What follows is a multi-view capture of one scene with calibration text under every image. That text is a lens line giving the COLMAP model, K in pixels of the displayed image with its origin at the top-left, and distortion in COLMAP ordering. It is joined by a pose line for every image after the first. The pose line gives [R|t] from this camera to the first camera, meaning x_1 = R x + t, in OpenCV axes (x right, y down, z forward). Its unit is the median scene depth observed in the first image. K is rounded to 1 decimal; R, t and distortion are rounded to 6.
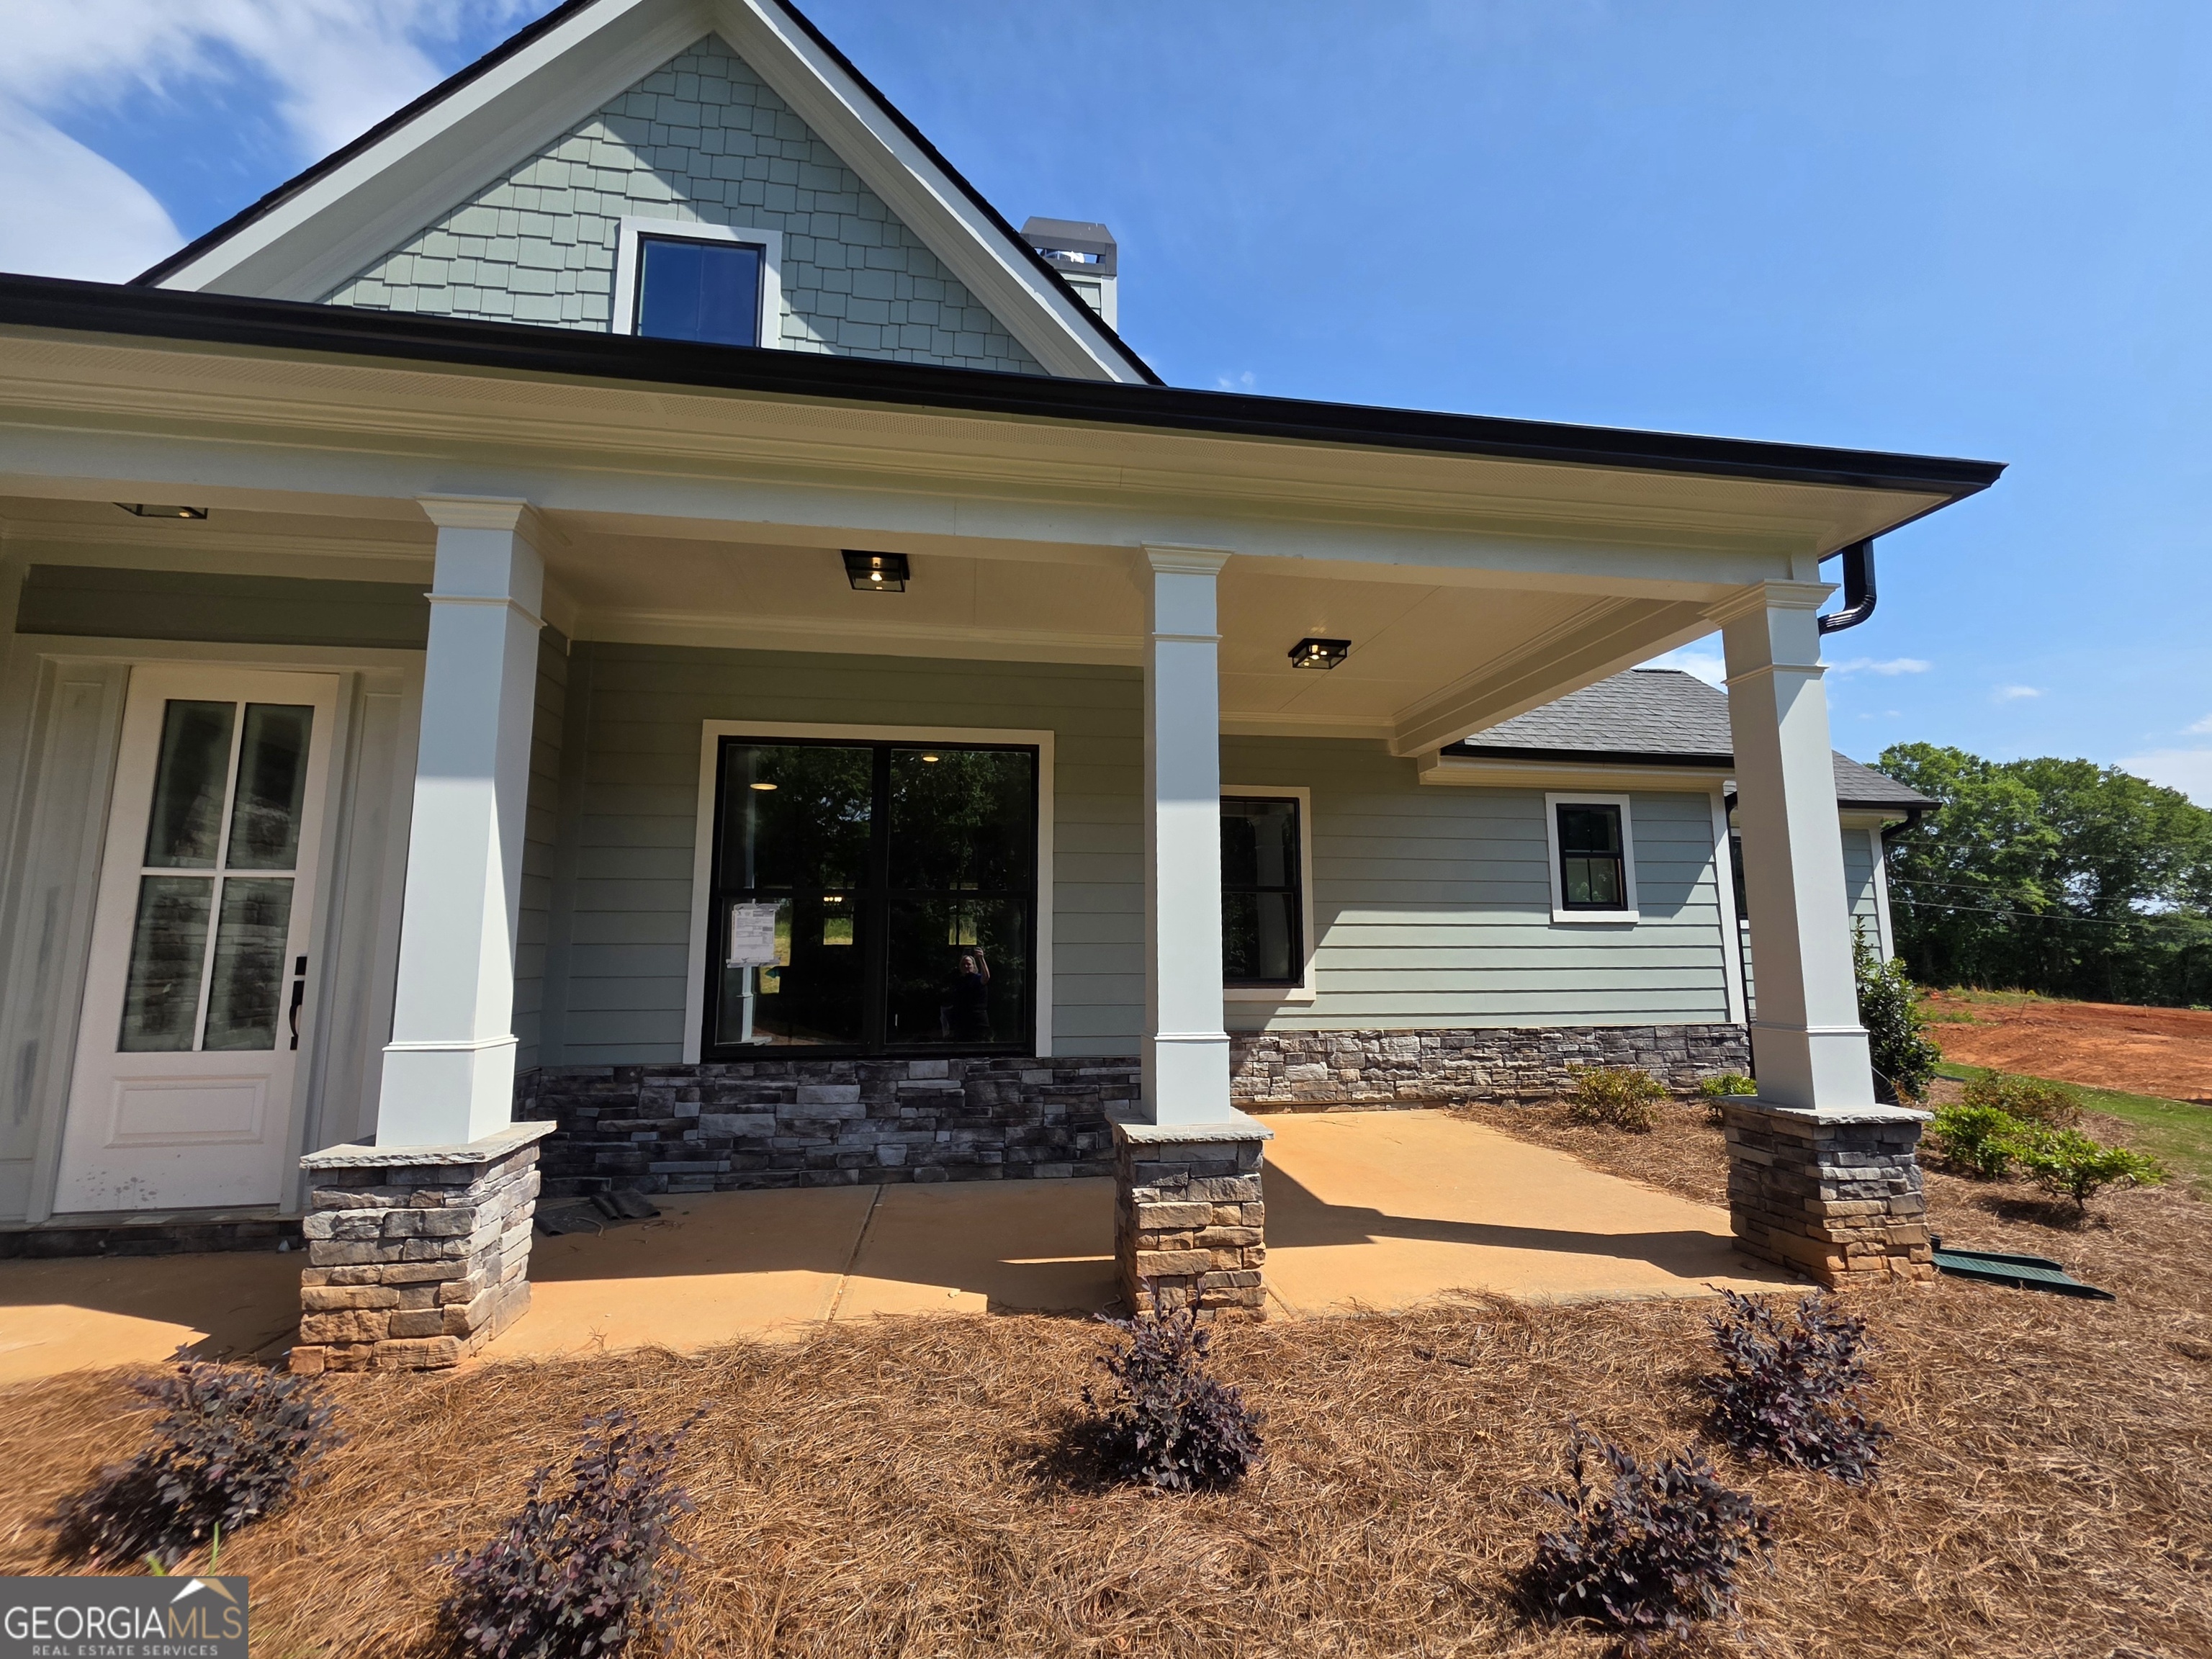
lens RADIAL K [[914.5, 0, 1106.0], [0, 914.5, 829.5], [0, 0, 1]] dist [-0.000319, 0.000170]
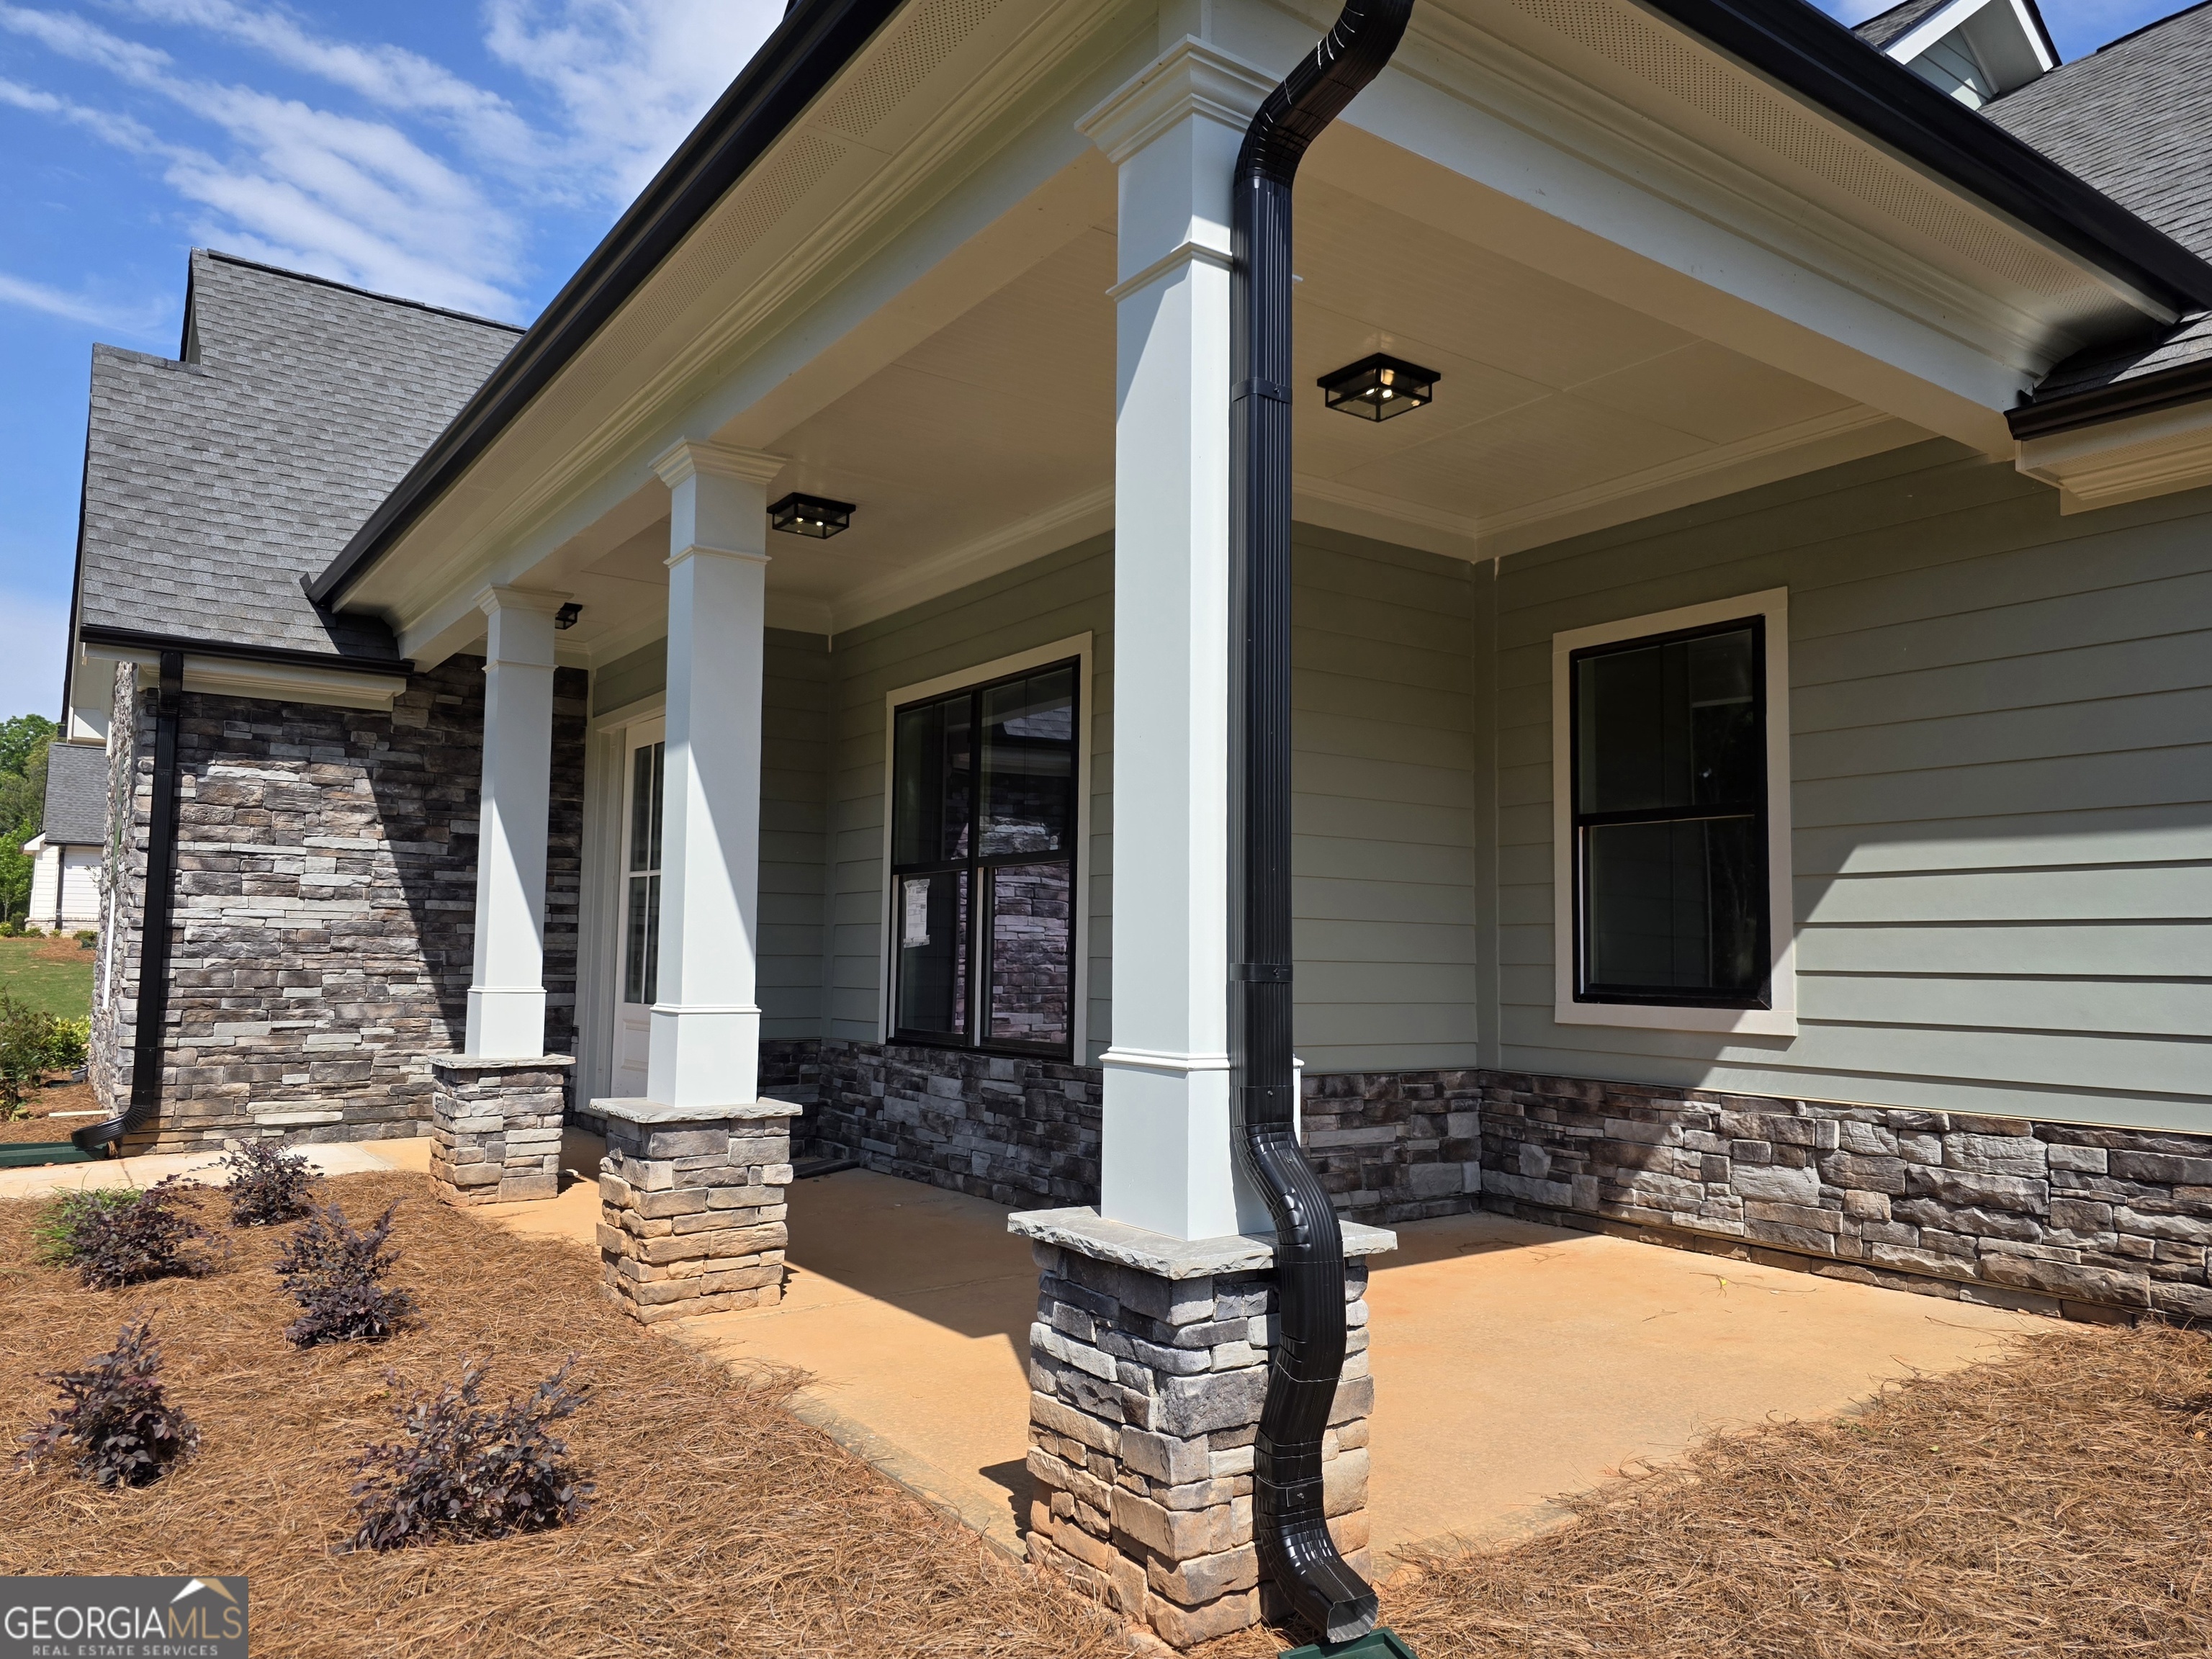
lens RADIAL K [[1475.7, 0, 1106.0], [0, 1475.7, 829.5], [0, 0, 1]] dist [0.078007, -0.083600]
pose [[0.468848, -0.069620, -0.880531, 0.766074], [0.103272, 0.994372, -0.023632, 0.062583], [0.877221, -0.079855, 0.473399, 0.334789]]
